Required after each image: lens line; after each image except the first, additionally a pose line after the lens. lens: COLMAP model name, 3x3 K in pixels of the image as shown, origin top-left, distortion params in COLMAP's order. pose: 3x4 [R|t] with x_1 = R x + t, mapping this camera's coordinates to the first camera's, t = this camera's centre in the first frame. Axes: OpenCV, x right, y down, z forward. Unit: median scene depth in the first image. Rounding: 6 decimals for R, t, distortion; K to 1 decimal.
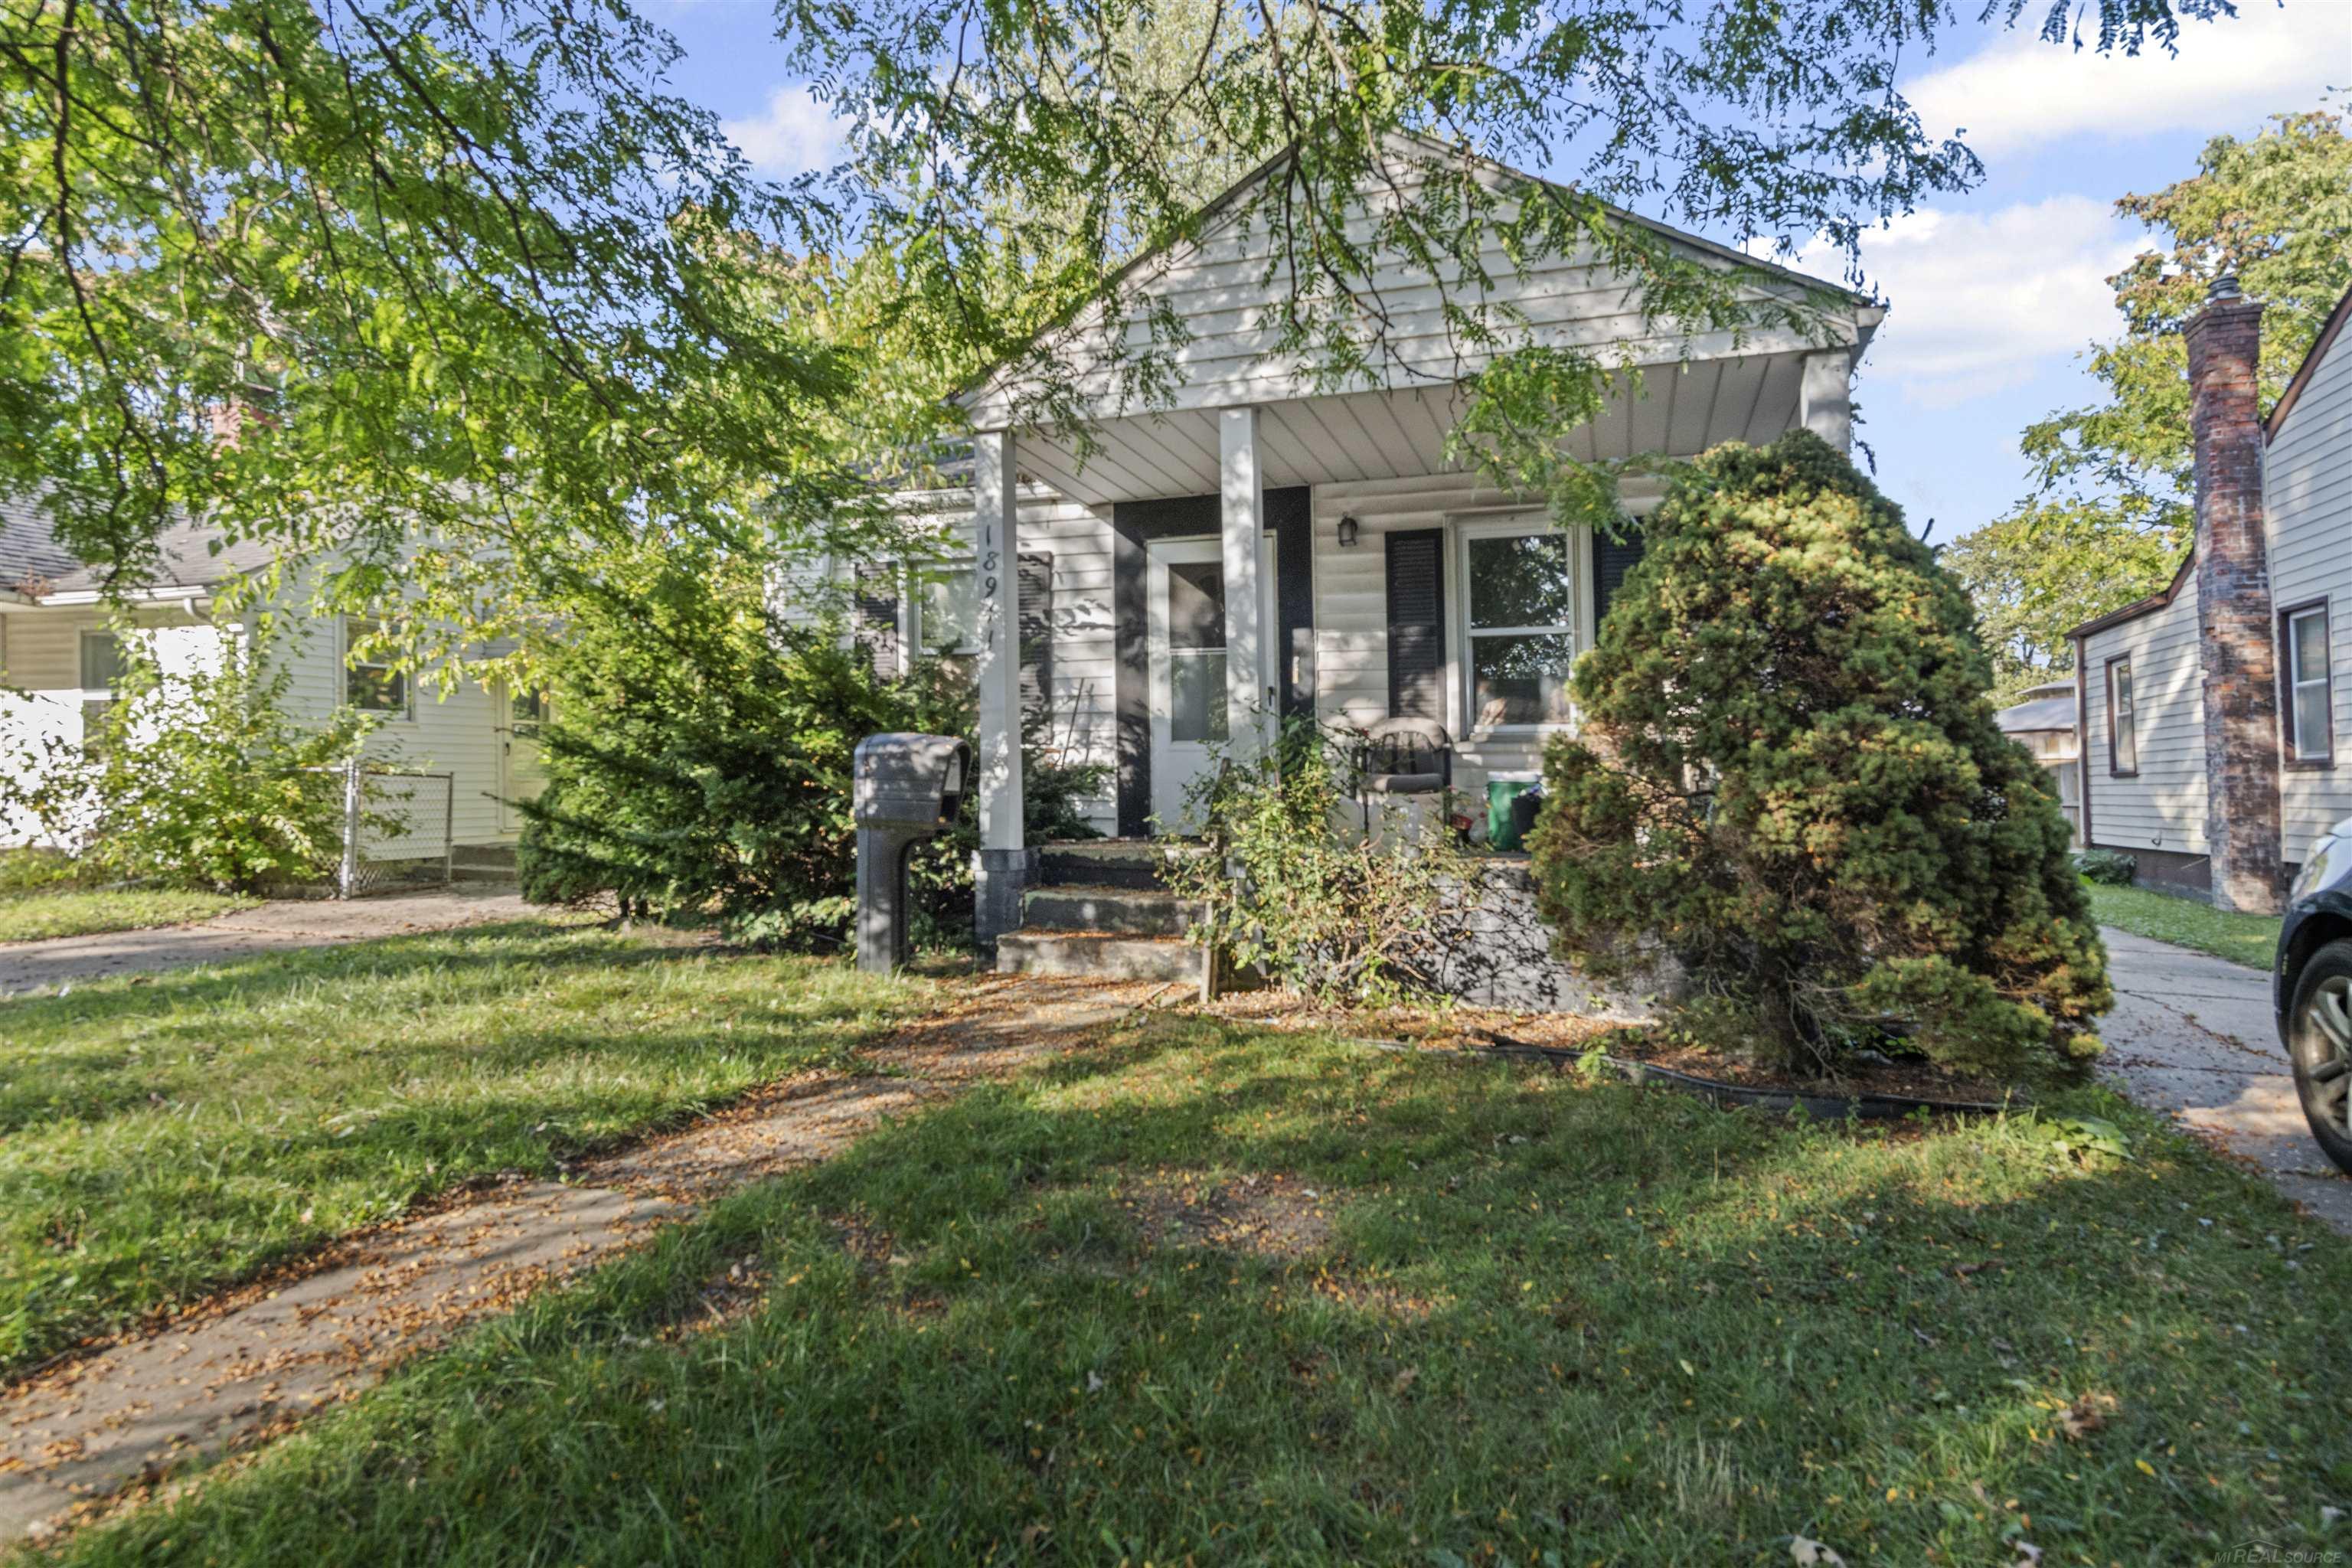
lens RADIAL K [[1355.6, 0, 1143.6], [0, 1355.6, 779.1], [0, 0, 1]] dist [0.003208, 0.000690]
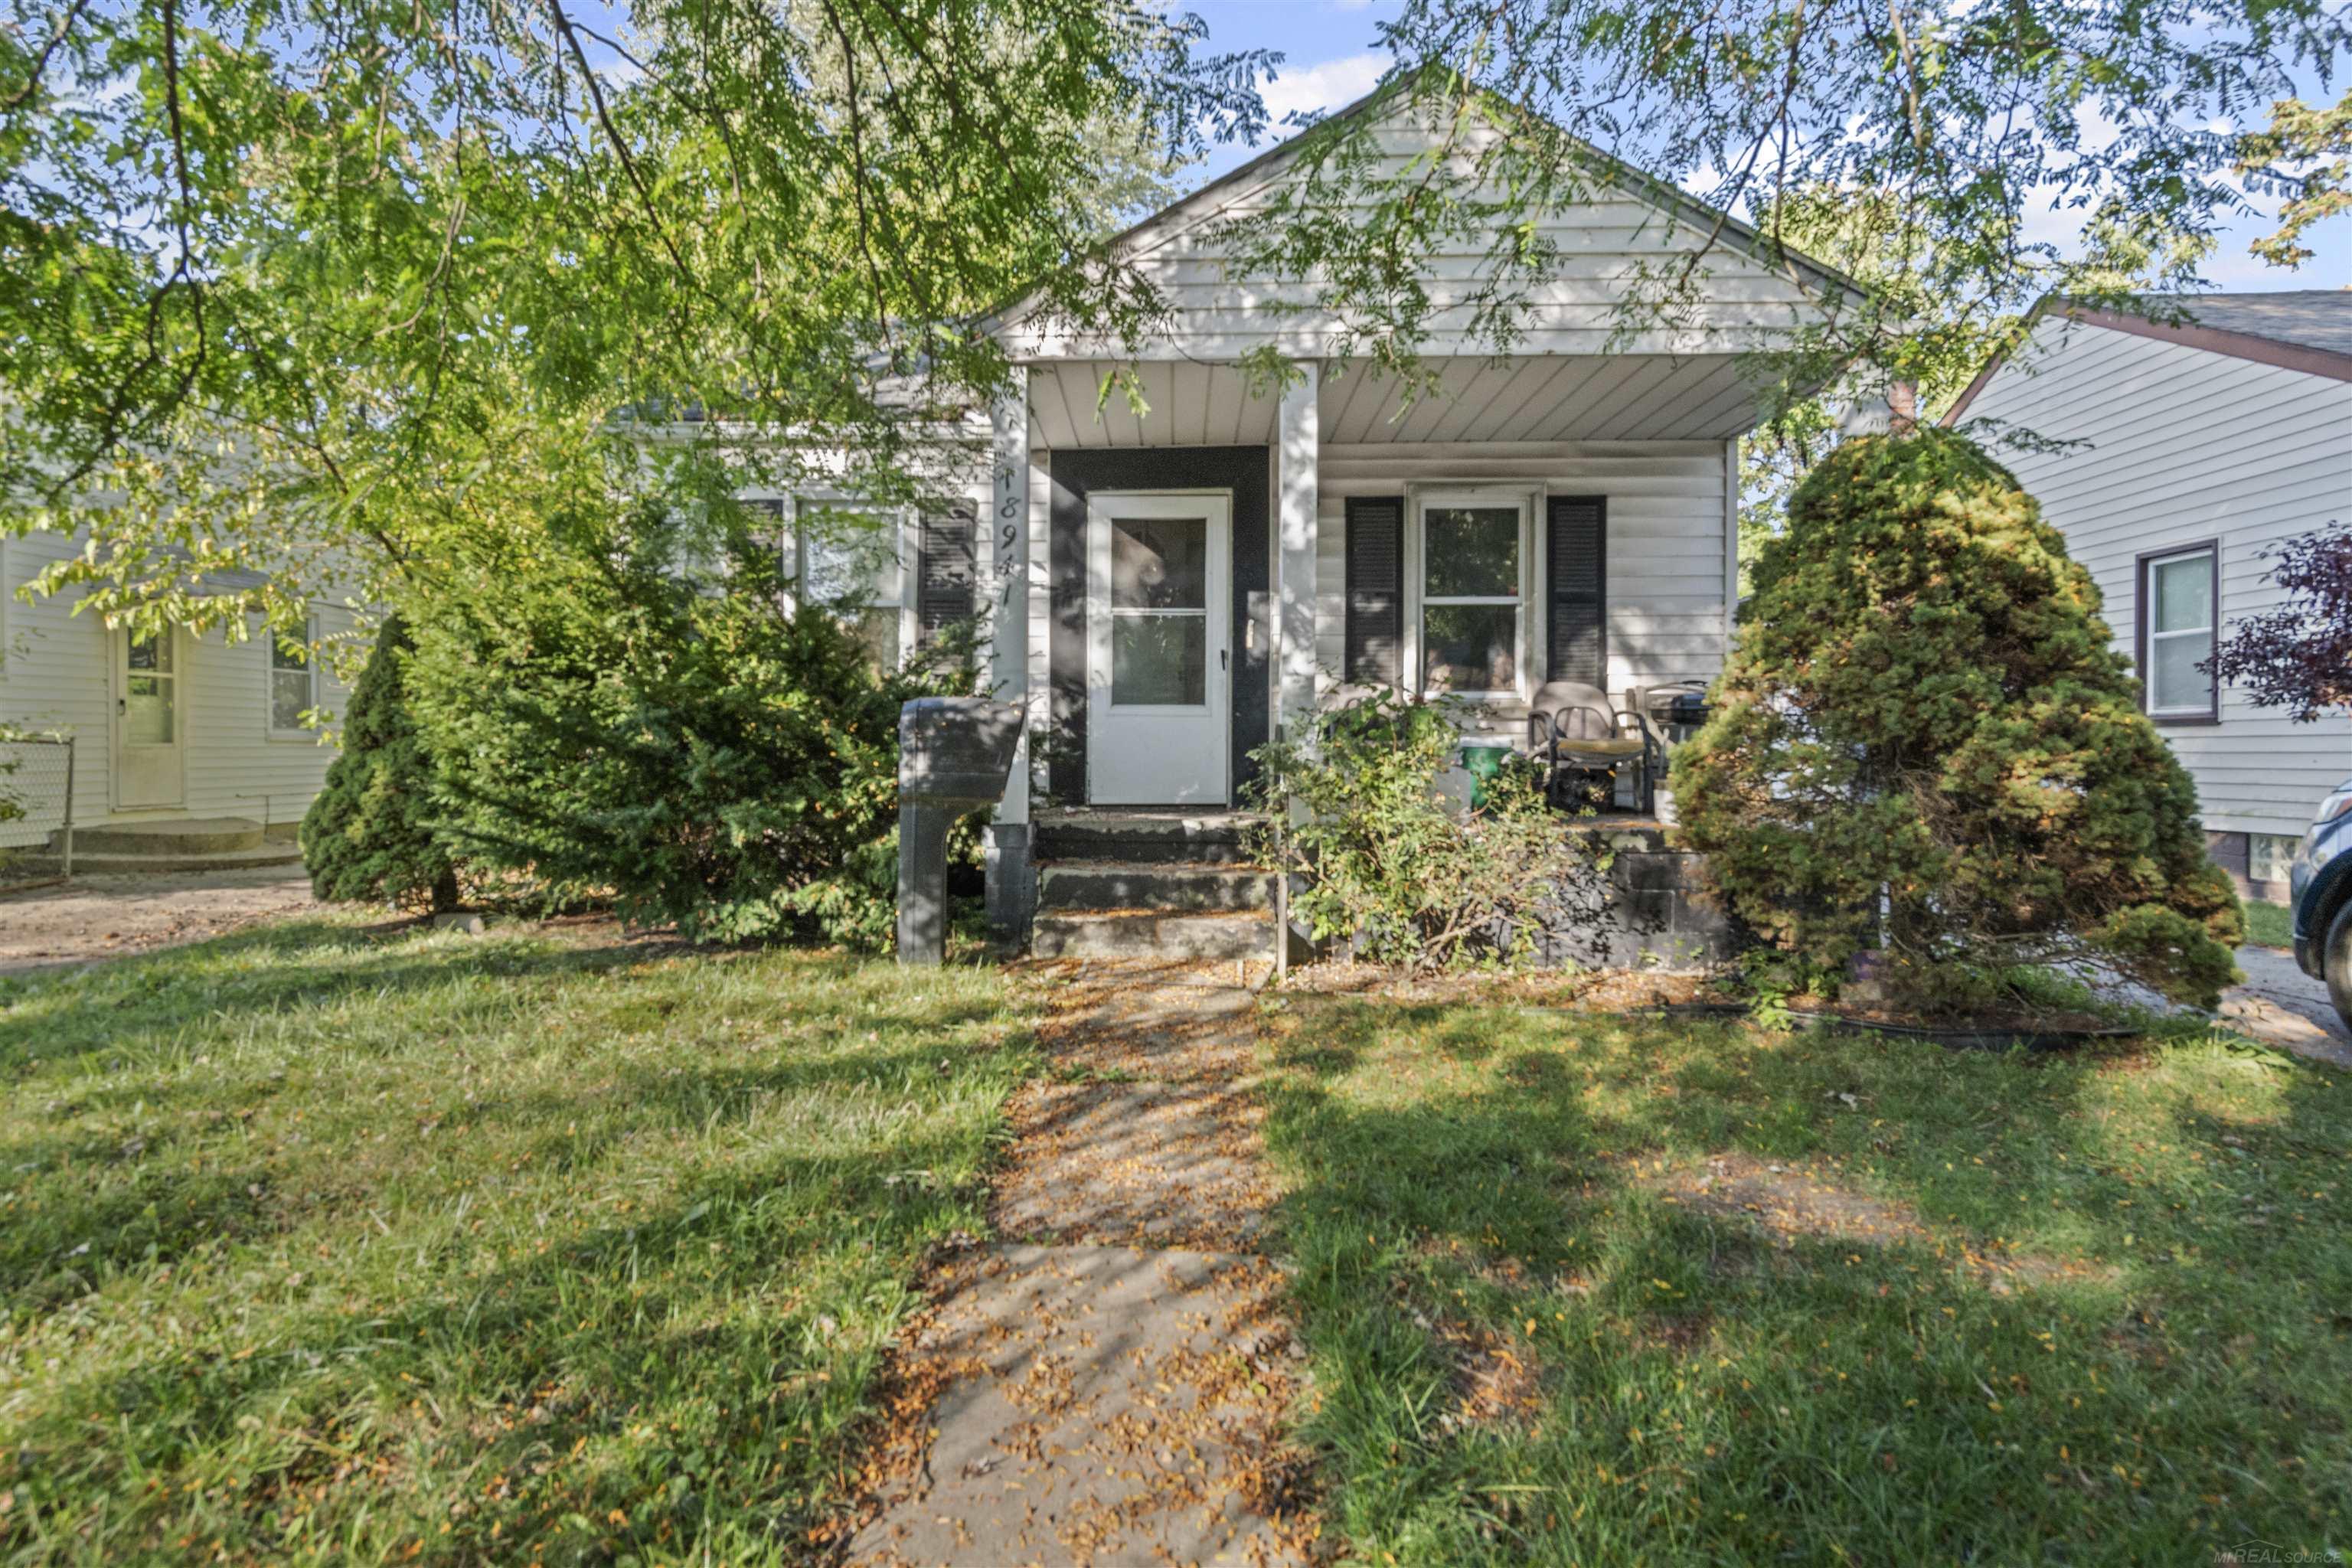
lens RADIAL K [[1355.6, 0, 1143.6], [0, 1355.6, 779.1], [0, 0, 1]] dist [0.003208, 0.000690]
pose [[0.950566, -0.012696, 0.310264, -0.302539], [0.003279, 0.999519, 0.030853, -0.006493], [-0.310507, -0.028310, 0.950150, 0.101036]]
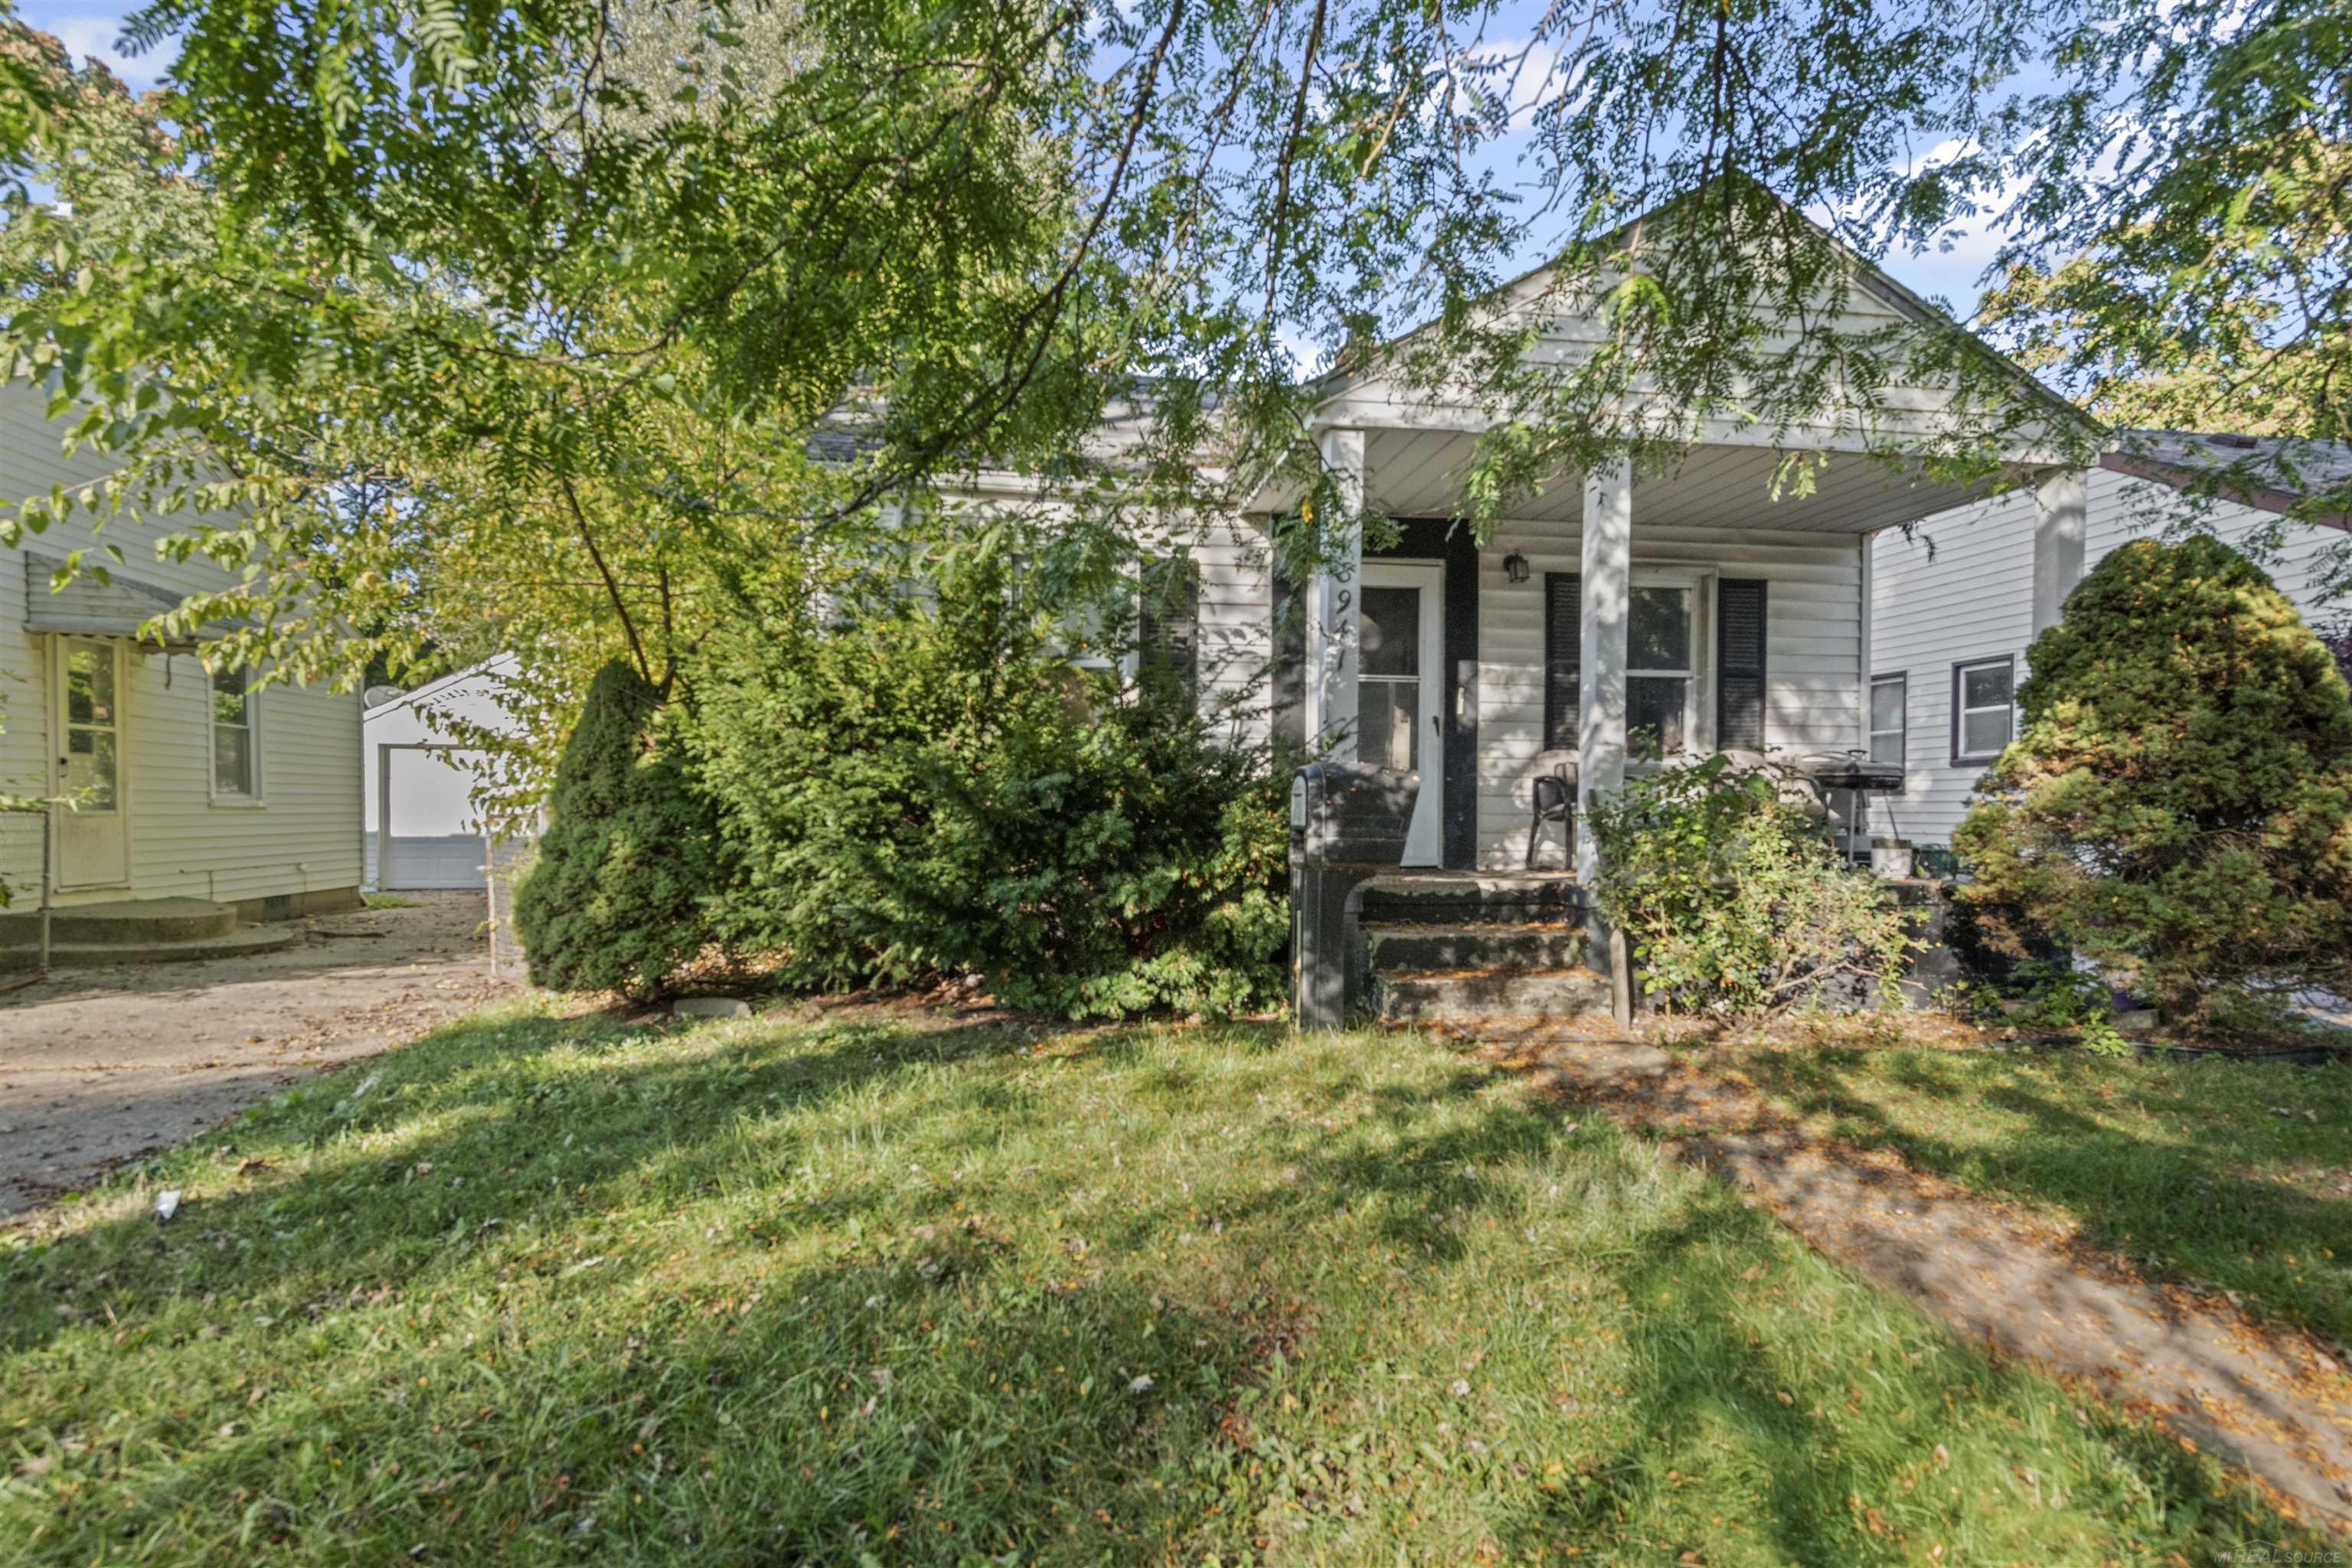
lens RADIAL K [[1335.7, 0, 1179.8], [0, 1335.7, 843.2], [0, 0, 1]] dist [0.001533, 0.000040]
pose [[0.852600, -0.022608, 0.522076, -0.665533], [0.004796, 0.999360, 0.035444, -0.011700], [-0.522543, -0.027716, 0.852162, 0.285245]]
